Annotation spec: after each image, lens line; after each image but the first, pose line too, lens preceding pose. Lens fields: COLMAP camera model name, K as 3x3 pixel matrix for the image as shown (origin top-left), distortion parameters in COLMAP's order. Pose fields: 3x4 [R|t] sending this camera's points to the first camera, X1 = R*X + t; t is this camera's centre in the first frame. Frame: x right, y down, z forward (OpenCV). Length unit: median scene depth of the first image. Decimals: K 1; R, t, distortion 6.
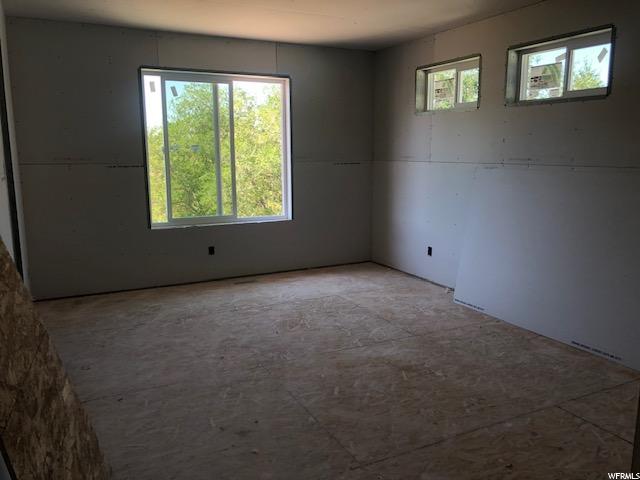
lens RADIAL K [[568.4, 0, 320.0], [0, 568.4, 240.0], [0, 0, 1]] dist [0.008275, 0.009540]
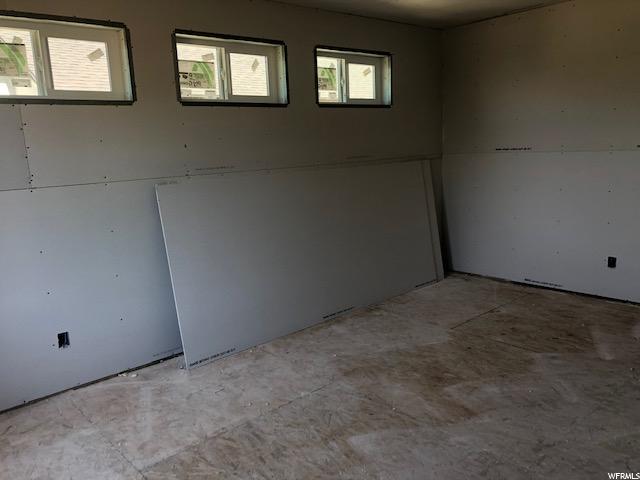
lens RADIAL K [[523.1, 0, 320.0], [0, 523.1, 240.0], [0, 0, 1]] dist [0.042081, -0.085864]
pose [[-0.279789, -0.156243, 0.947263, -0.483181], [0.204614, 0.954295, 0.217839, -0.184437], [-0.938004, 0.254772, -0.235032, 1.103379]]
